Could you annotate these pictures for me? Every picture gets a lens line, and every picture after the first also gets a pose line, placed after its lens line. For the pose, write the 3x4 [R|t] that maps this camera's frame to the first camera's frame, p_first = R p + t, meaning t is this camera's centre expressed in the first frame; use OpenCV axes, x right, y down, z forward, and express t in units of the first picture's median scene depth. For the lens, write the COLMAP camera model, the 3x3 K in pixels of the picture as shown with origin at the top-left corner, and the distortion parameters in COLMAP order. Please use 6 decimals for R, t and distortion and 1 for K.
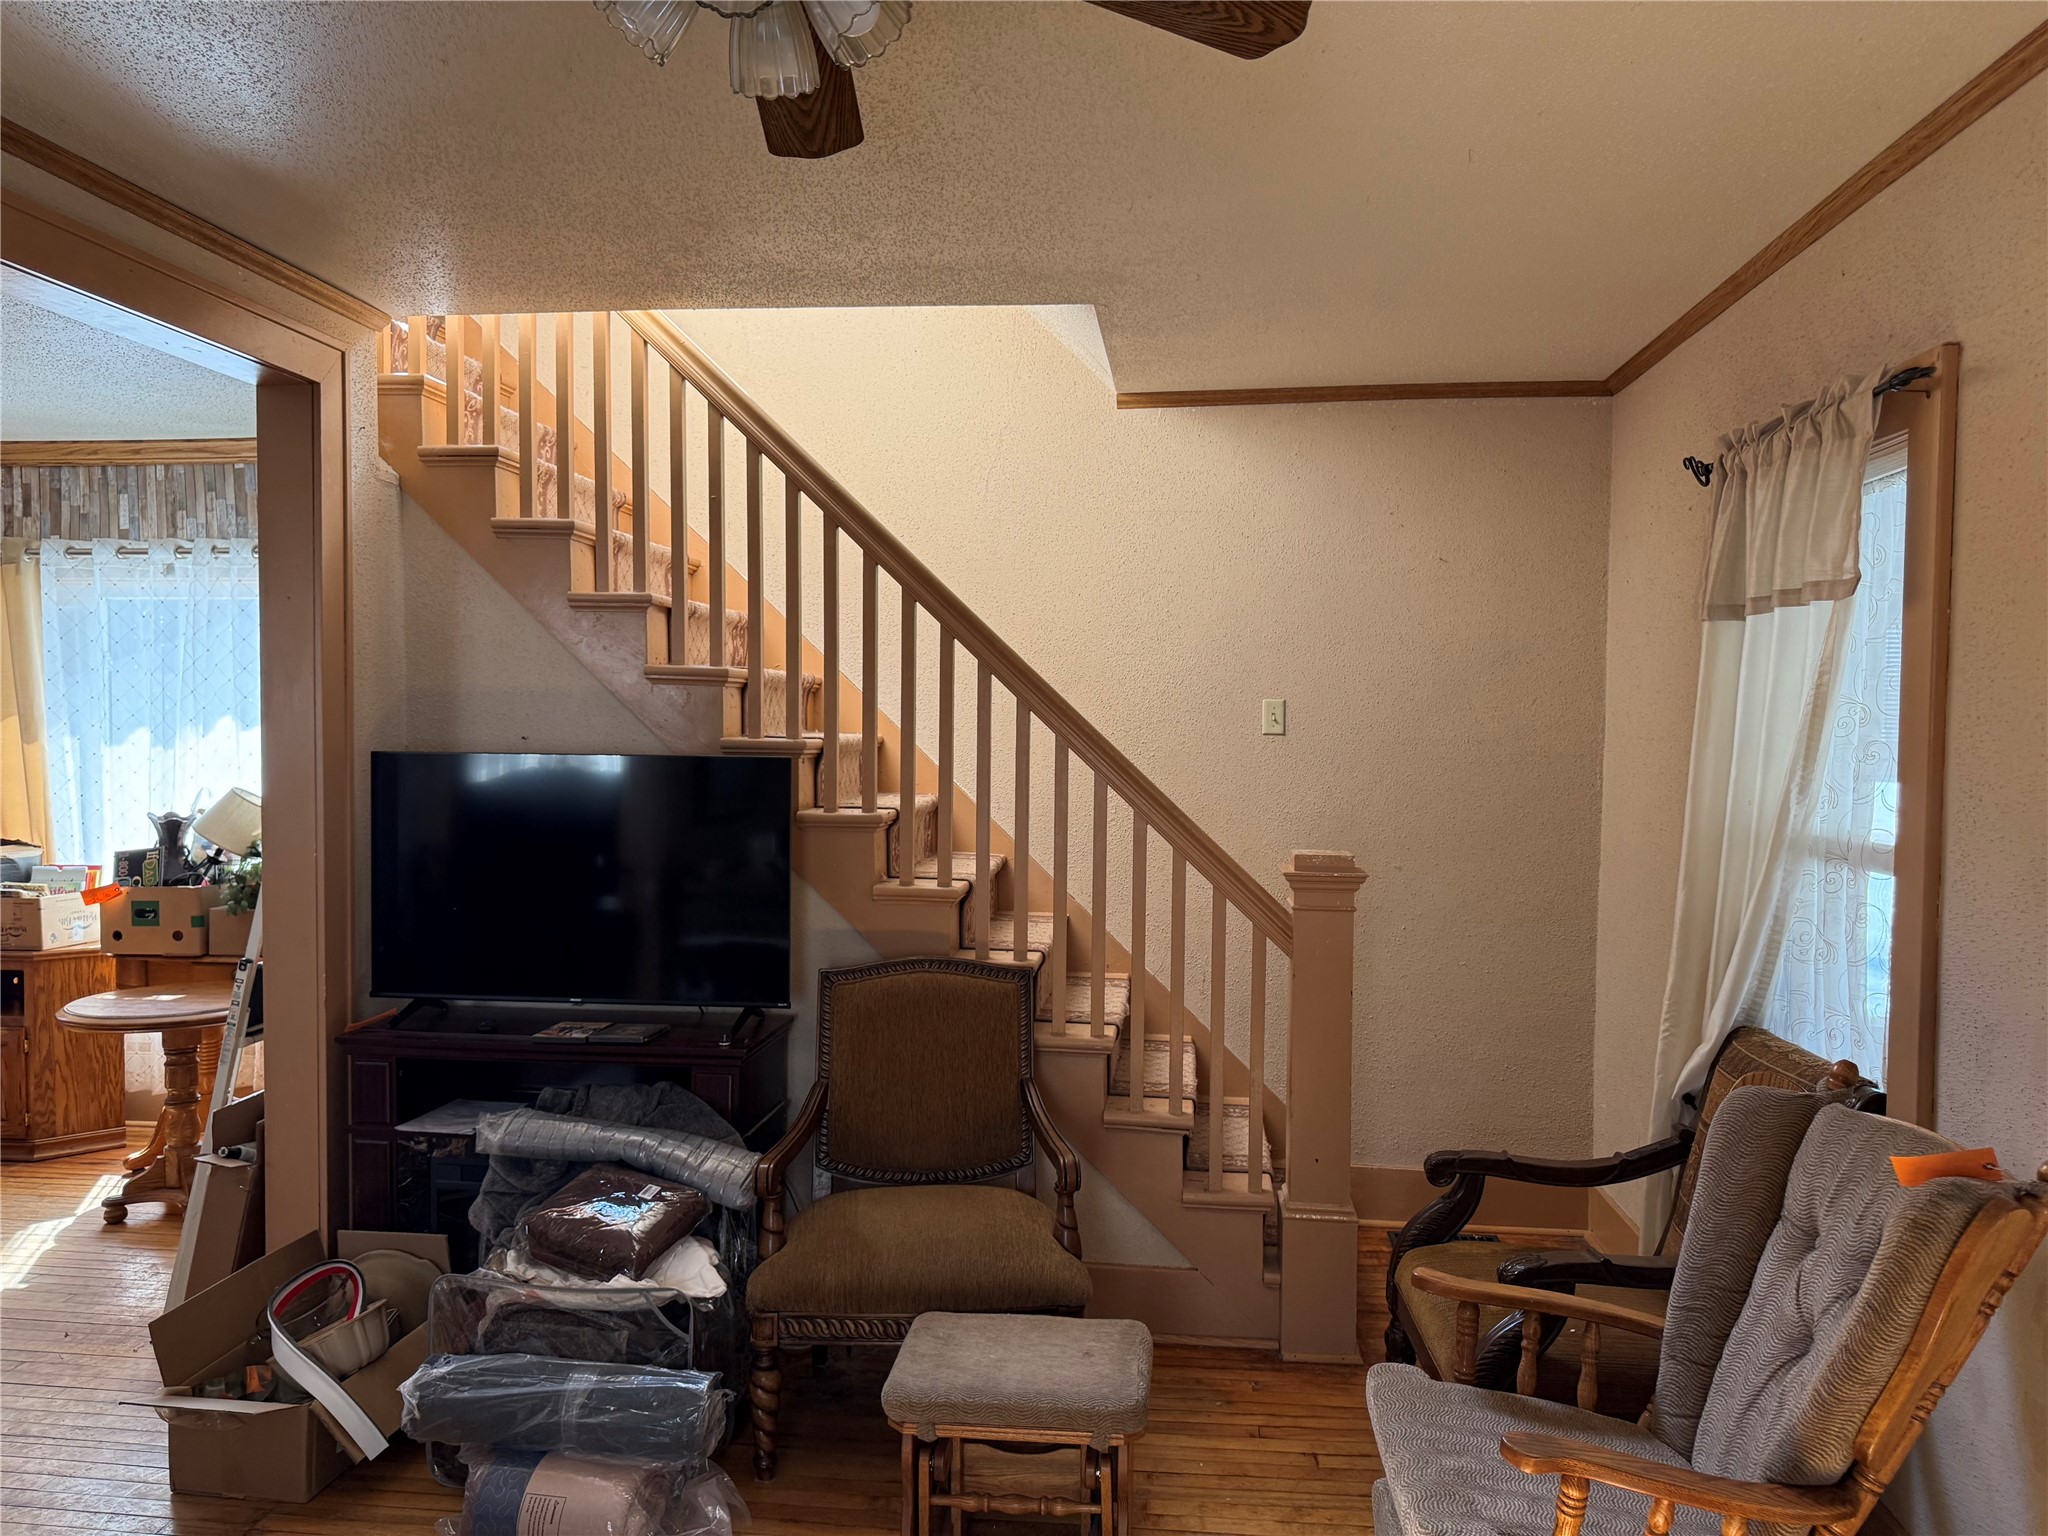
lens RADIAL K [[1480.0, 0, 1018.5], [0, 1480.0, 770.9], [0, 0, 1]] dist [0.007497, -0.000927]
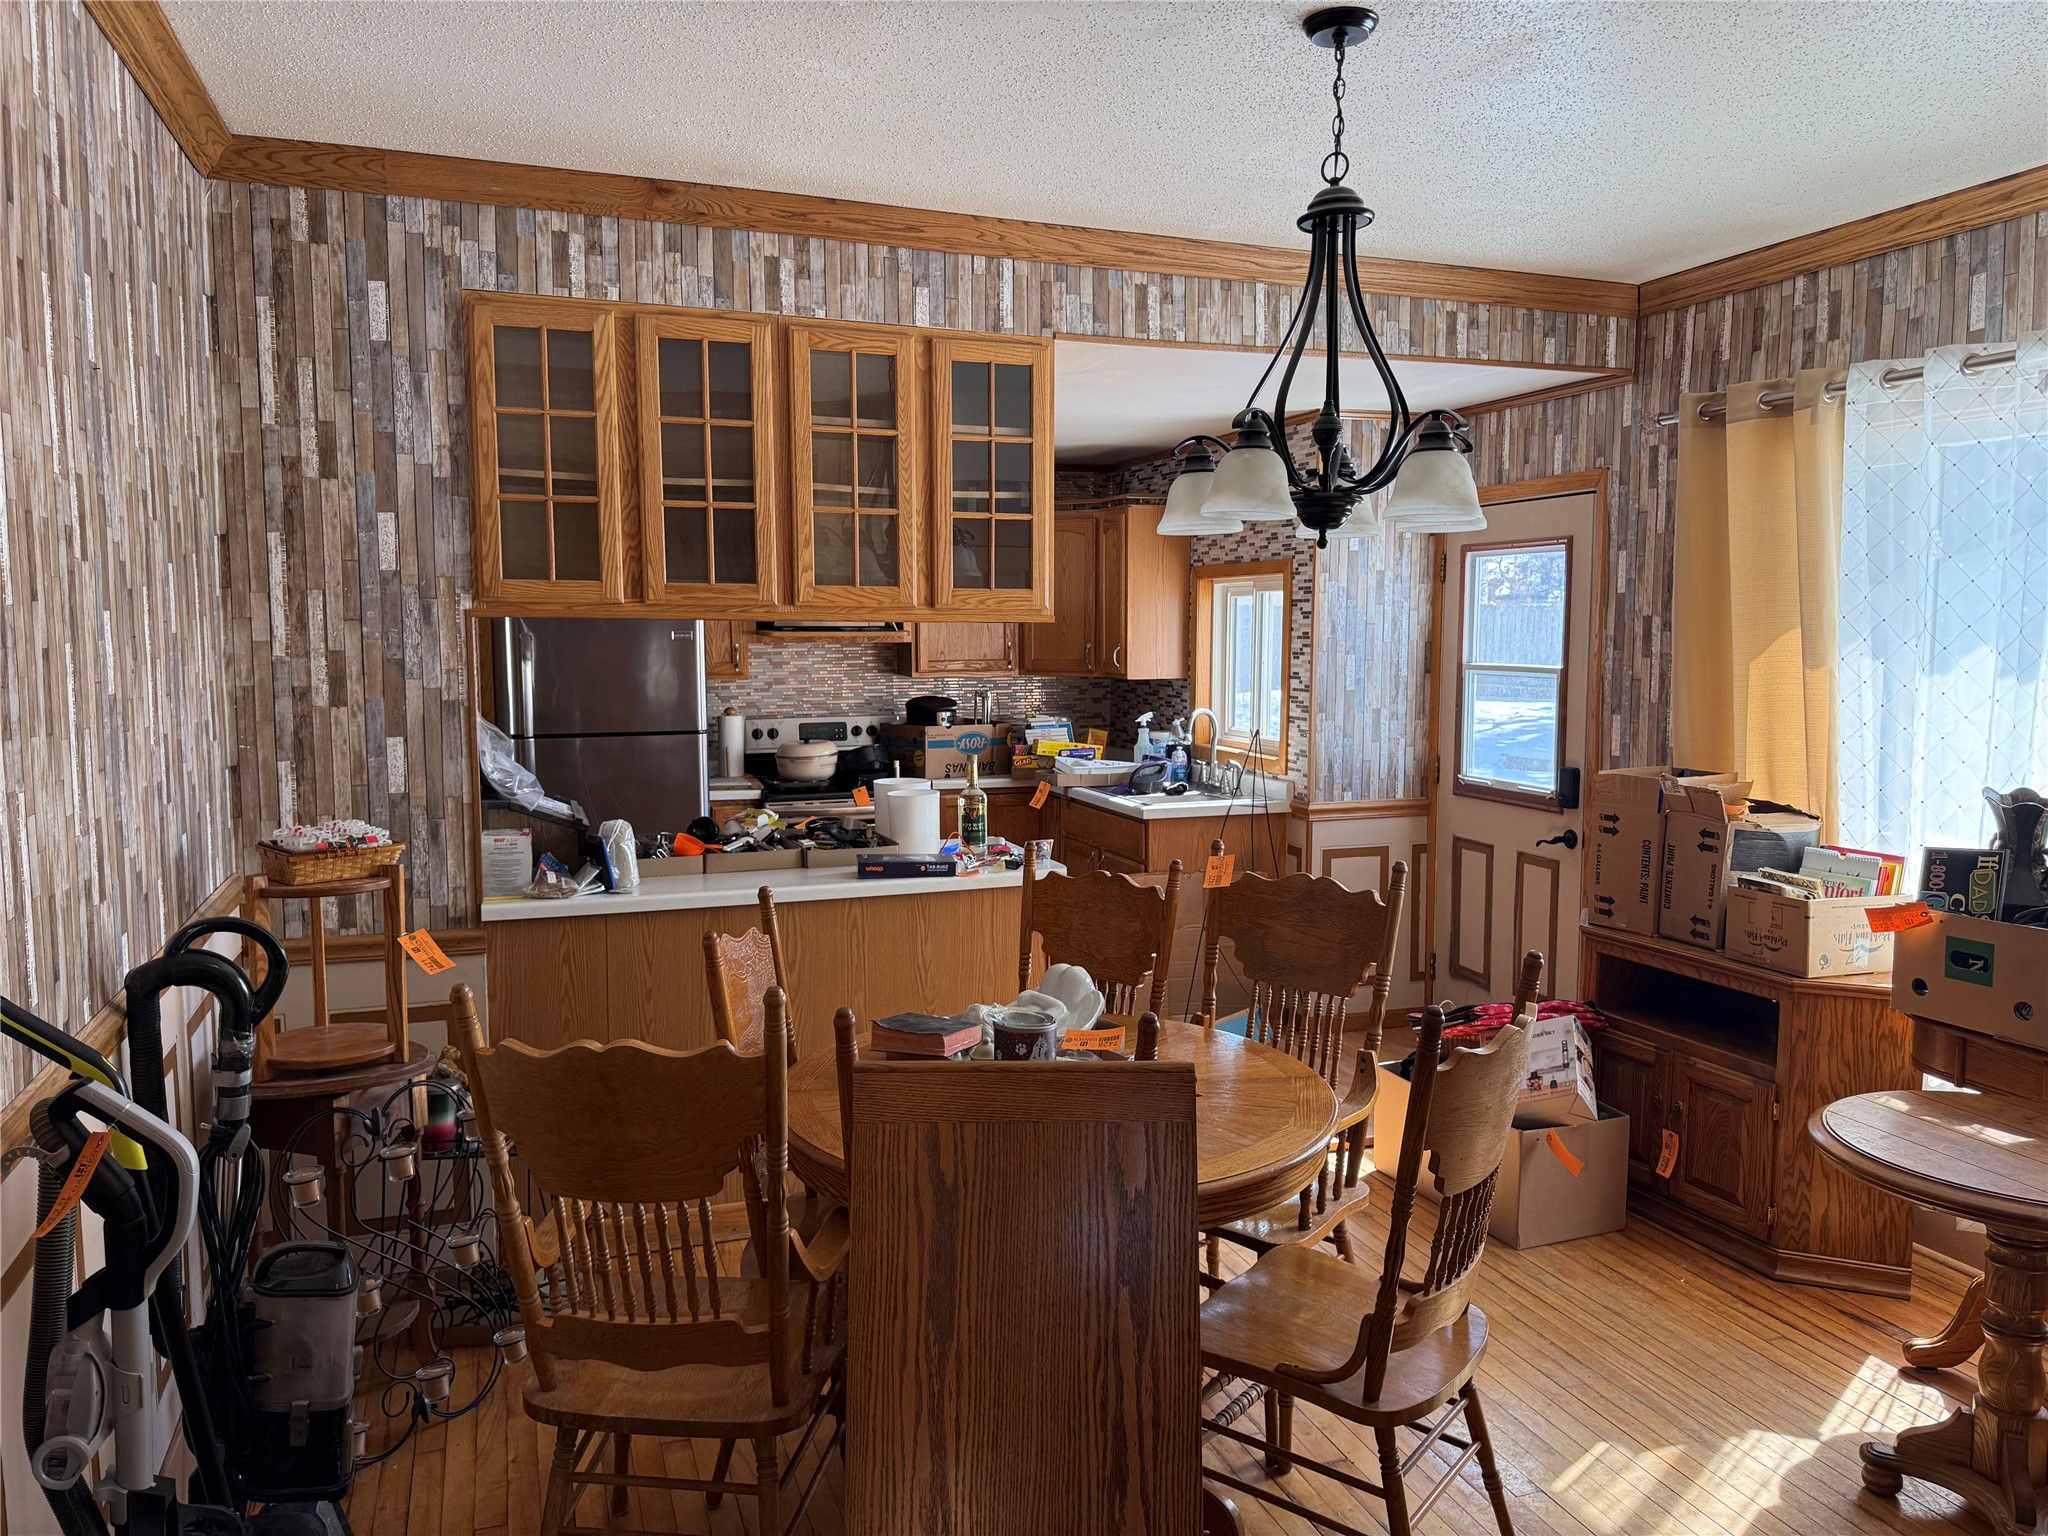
lens RADIAL K [[1437.0, 0, 1024.0], [0, 1437.0, 768.0], [0, 0, 1]] dist [0.003671, -0.009243]
pose [[0.445765, 0.078570, -0.891695, -0.231093], [-0.025673, 0.996853, 0.075002, -0.013508], [0.894782, -0.010541, 0.446379, 0.374497]]
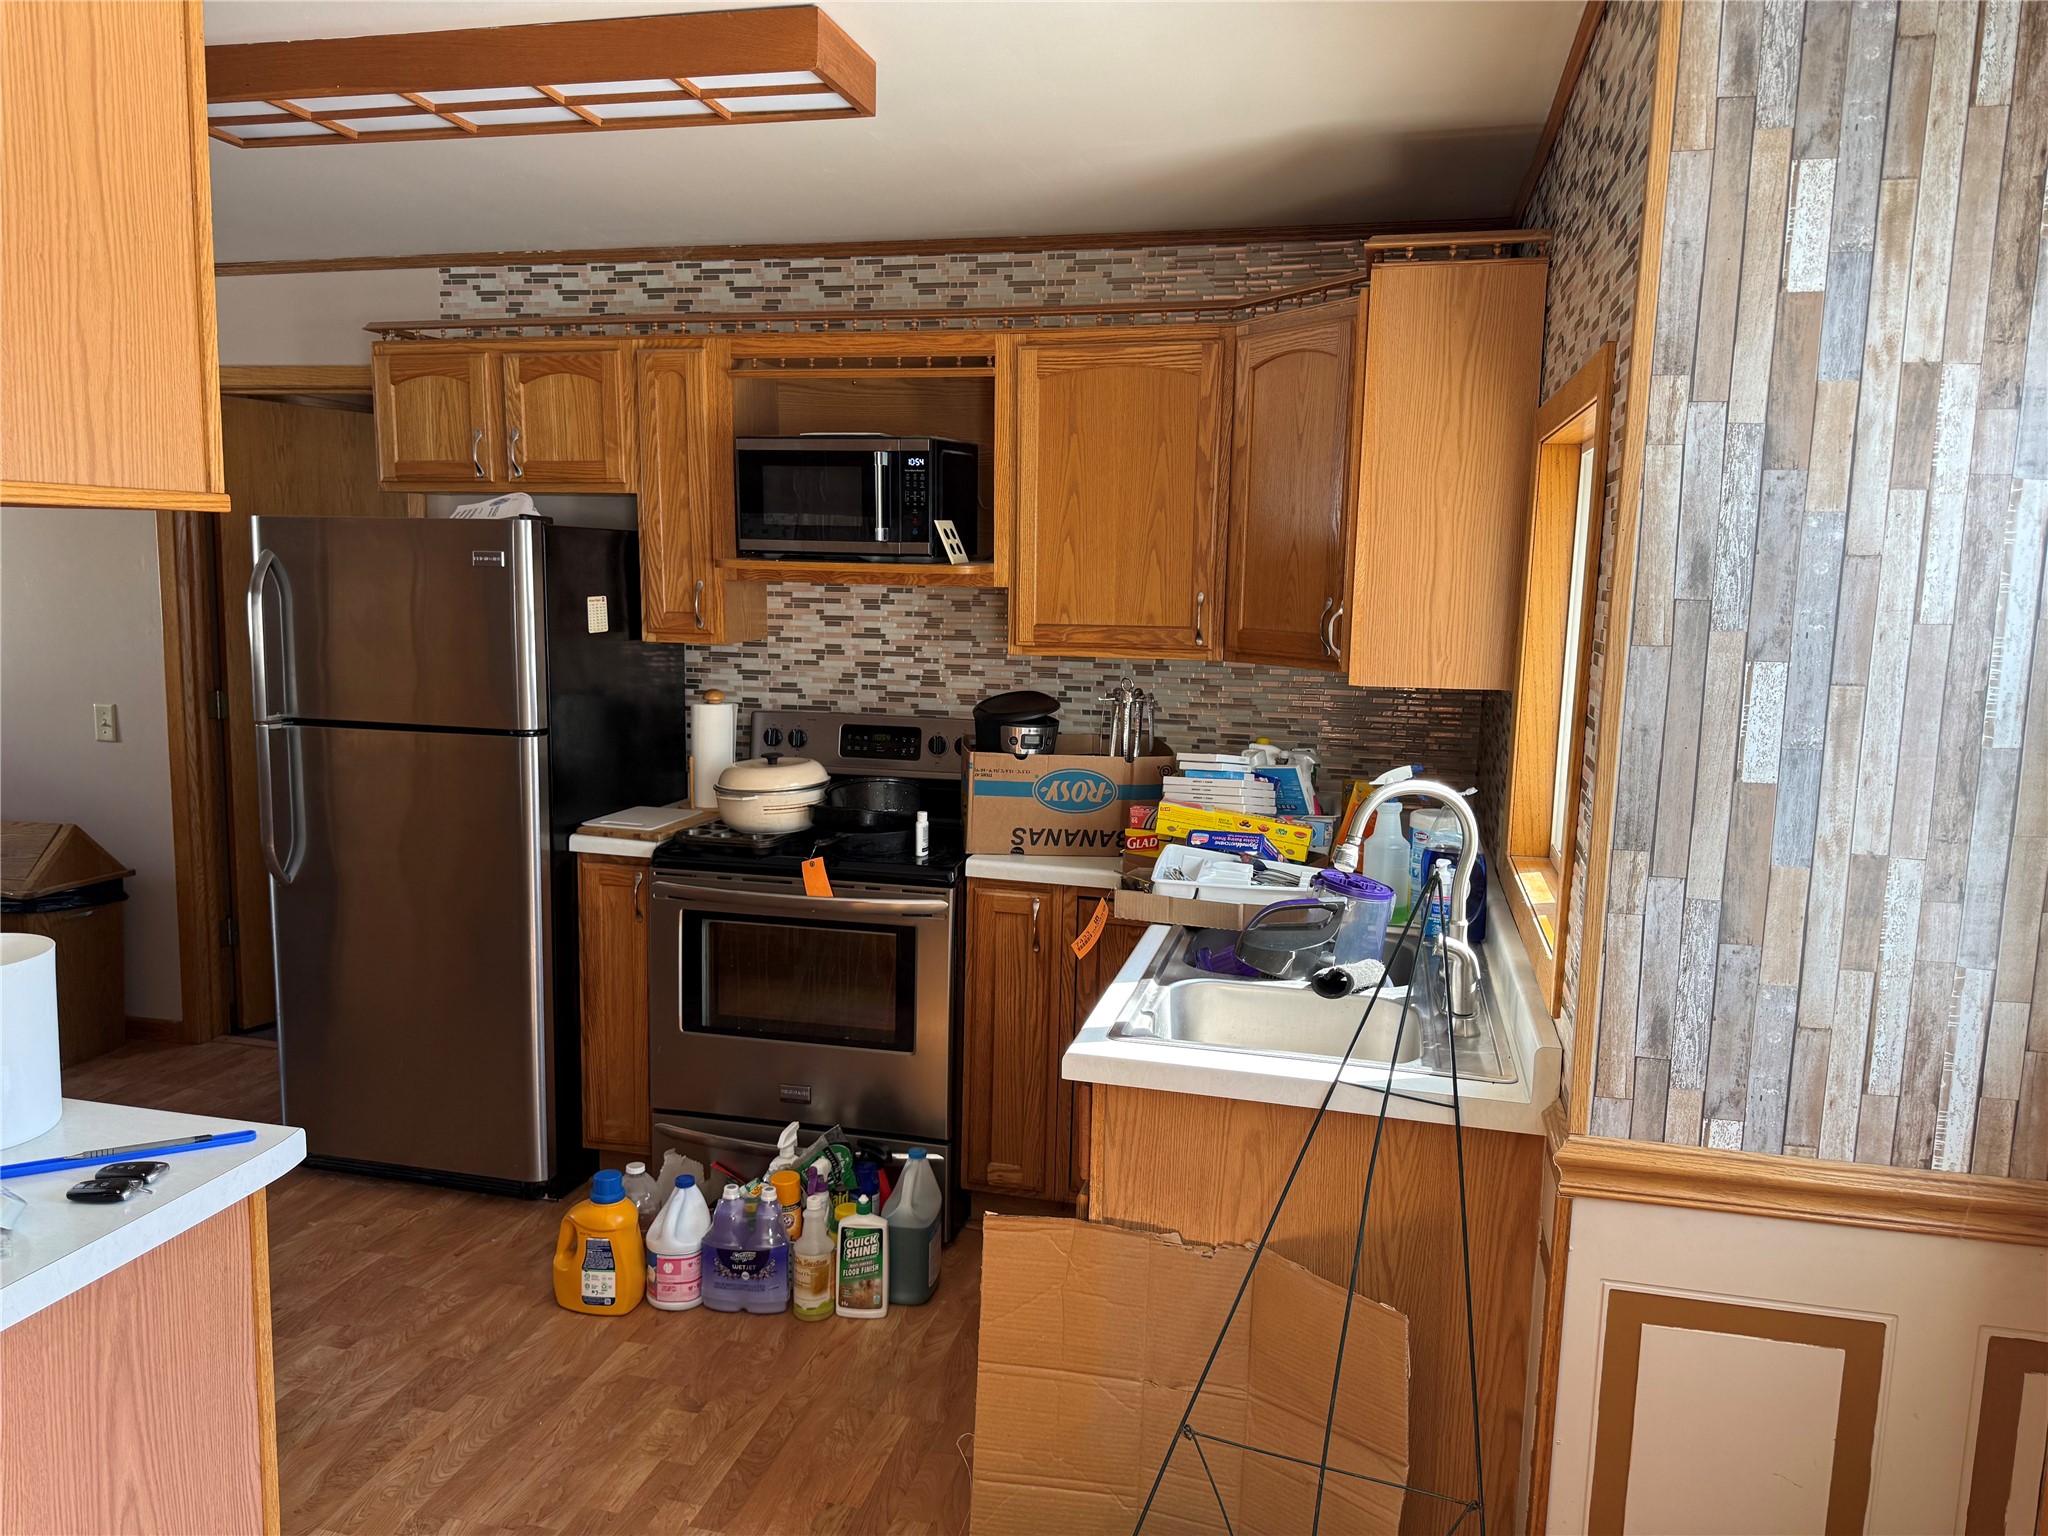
lens RADIAL K [[1409.1, 0, 1019.1], [0, 1409.1, 767.4], [0, 0, 1]] dist [0.045142, -0.069856]
pose [[-0.110131, 0.123689, -0.986191, -0.618572], [-0.061055, 0.989511, 0.130923, -0.026768], [0.992040, 0.074631, -0.101424, 0.789903]]
